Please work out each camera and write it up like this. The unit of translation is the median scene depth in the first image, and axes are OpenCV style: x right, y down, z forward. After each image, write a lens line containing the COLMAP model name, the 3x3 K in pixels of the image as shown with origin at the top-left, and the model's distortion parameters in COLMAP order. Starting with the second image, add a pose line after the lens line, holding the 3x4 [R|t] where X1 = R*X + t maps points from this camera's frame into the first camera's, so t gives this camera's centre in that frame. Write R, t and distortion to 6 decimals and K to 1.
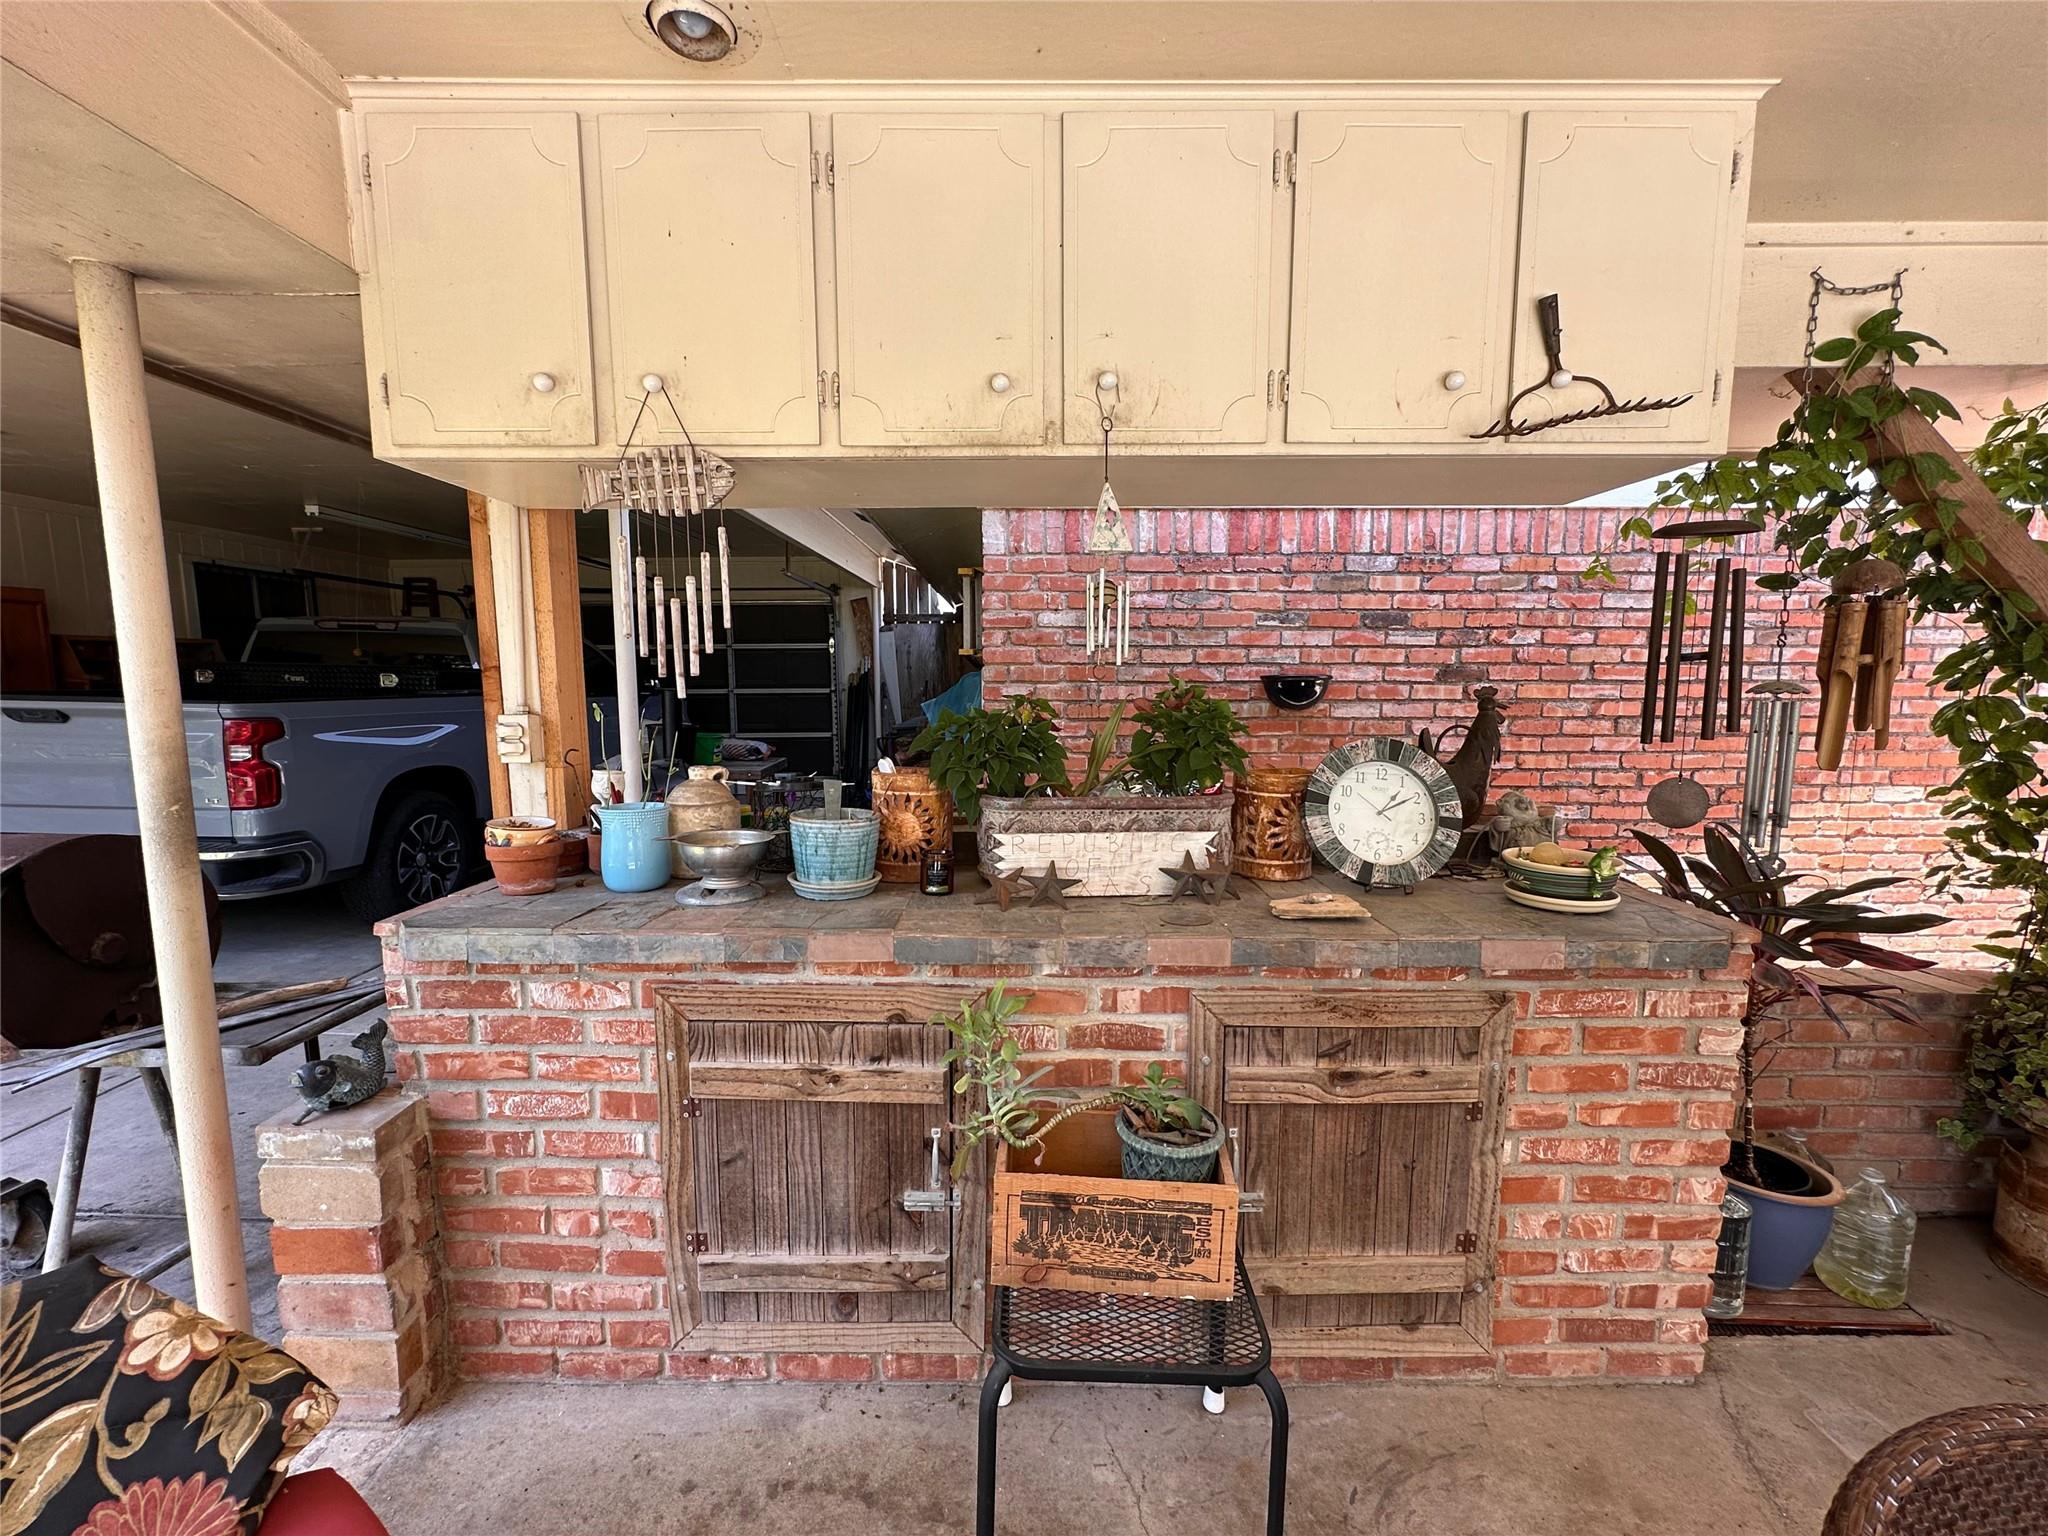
lens RADIAL K [[813.6, 0, 1024.0], [0, 813.6, 768.0], [0, 0, 1]] dist [-0.002292, -0.000352]
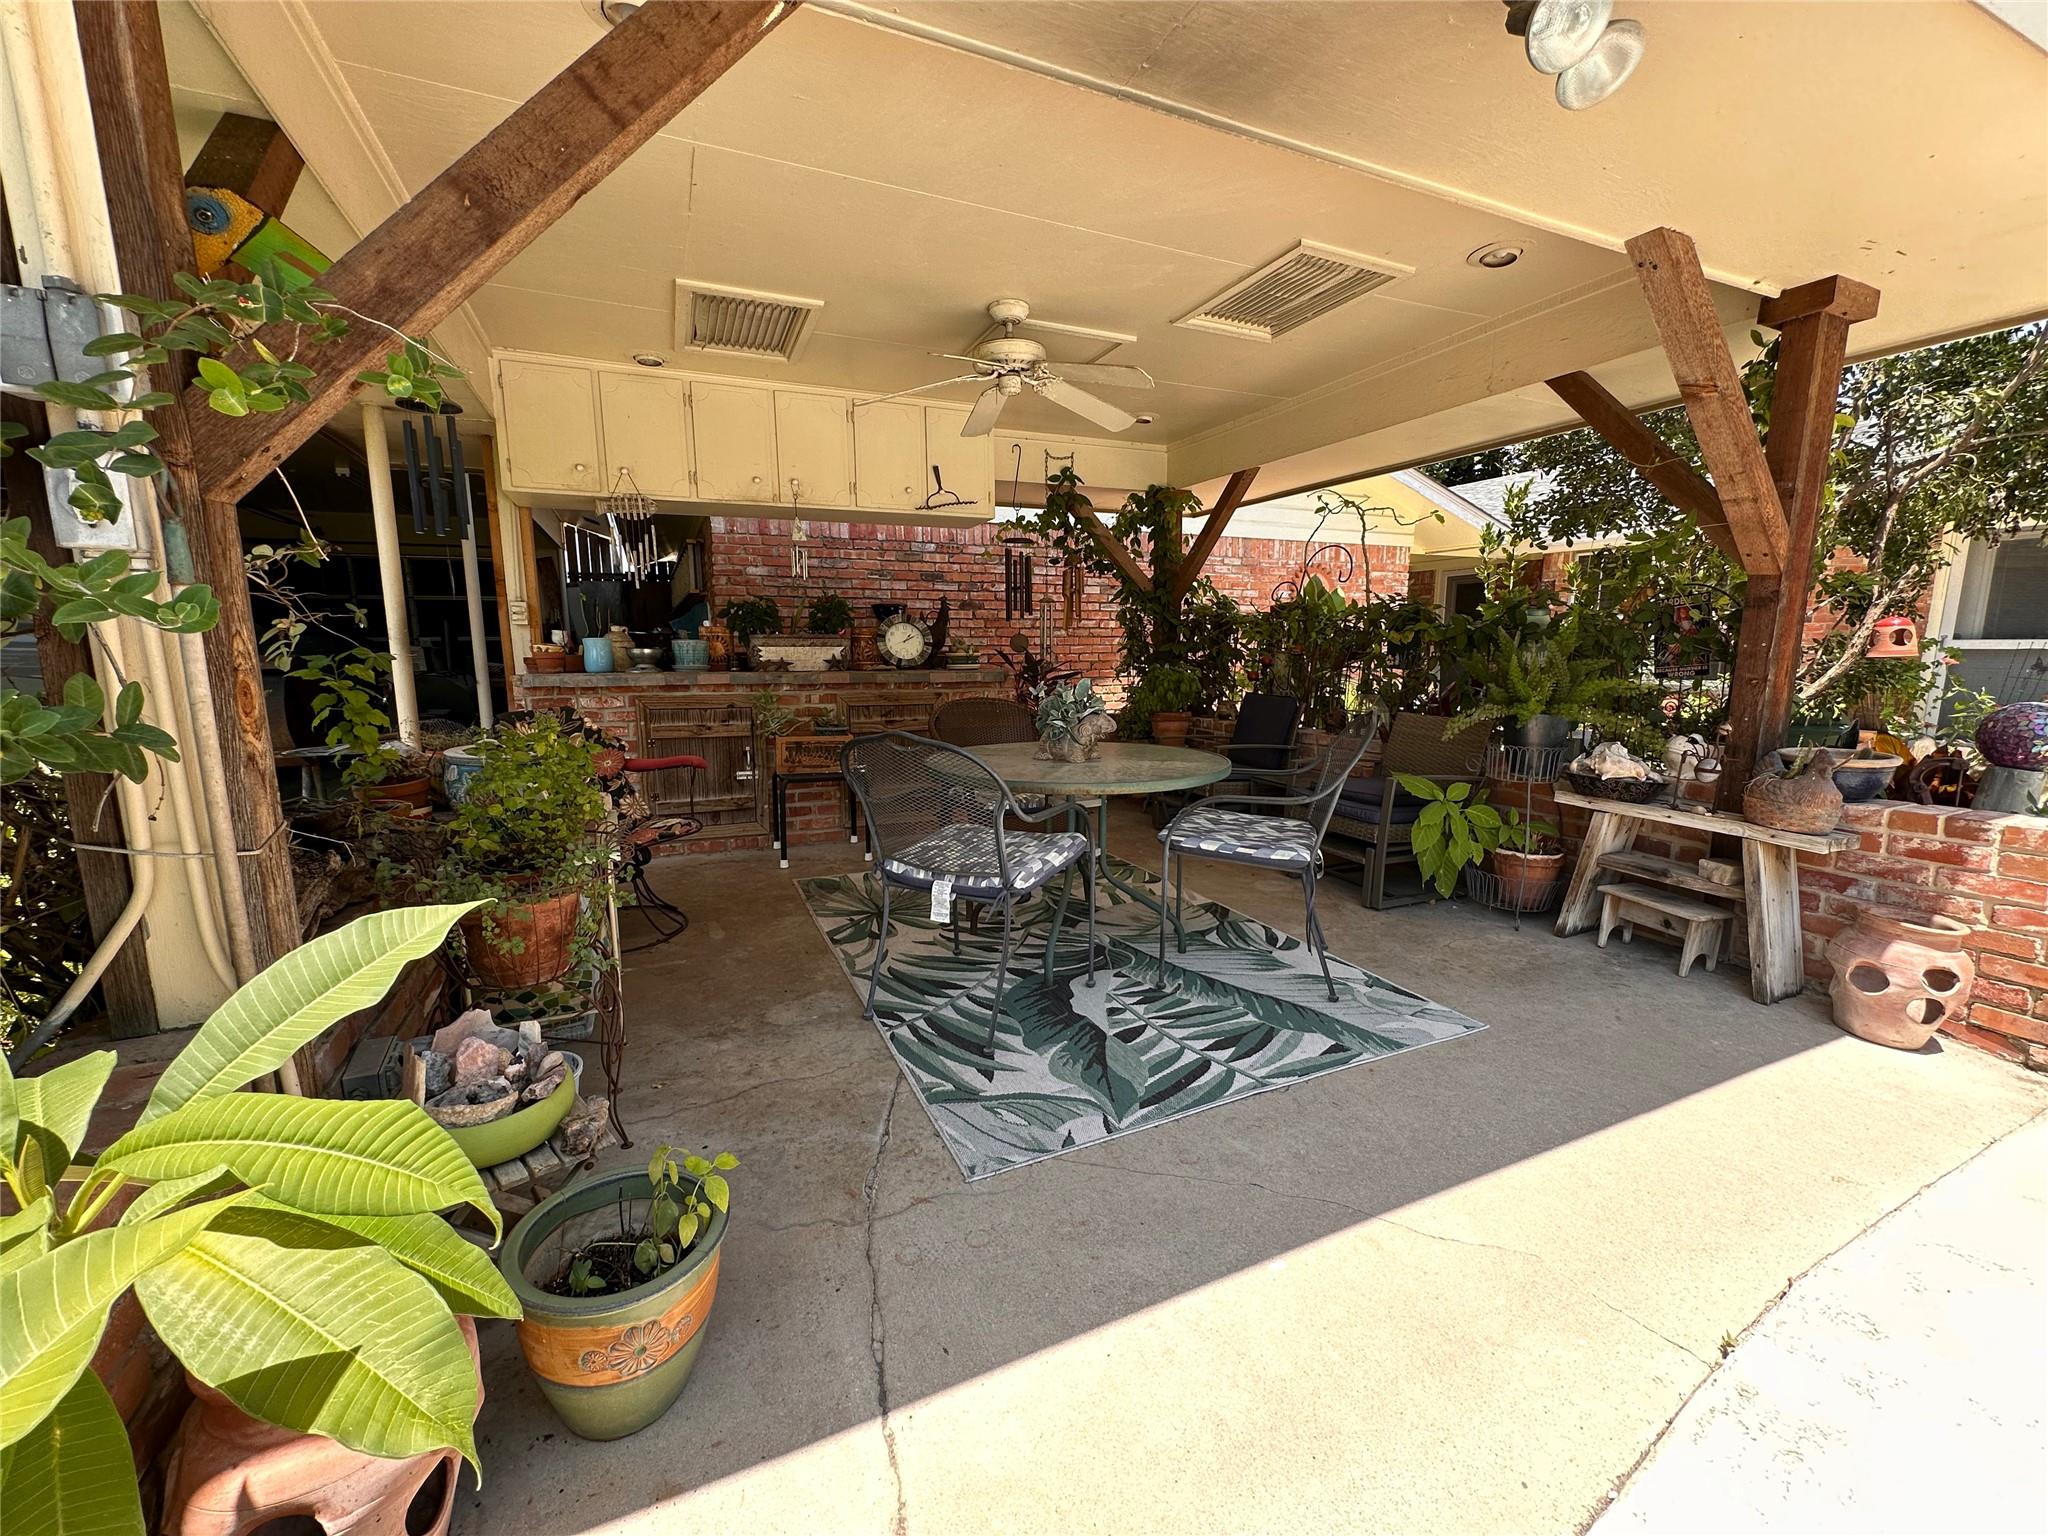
lens RADIAL K [[813.6, 0, 1024.0], [0, 813.6, 768.0], [0, 0, 1]] dist [-0.002292, -0.000352]
pose [[0.914422, -0.065164, 0.399481, -0.313658], [0.053277, 0.997746, 0.040799, 0.395171], [-0.401239, -0.016025, 0.915833, -1.680510]]
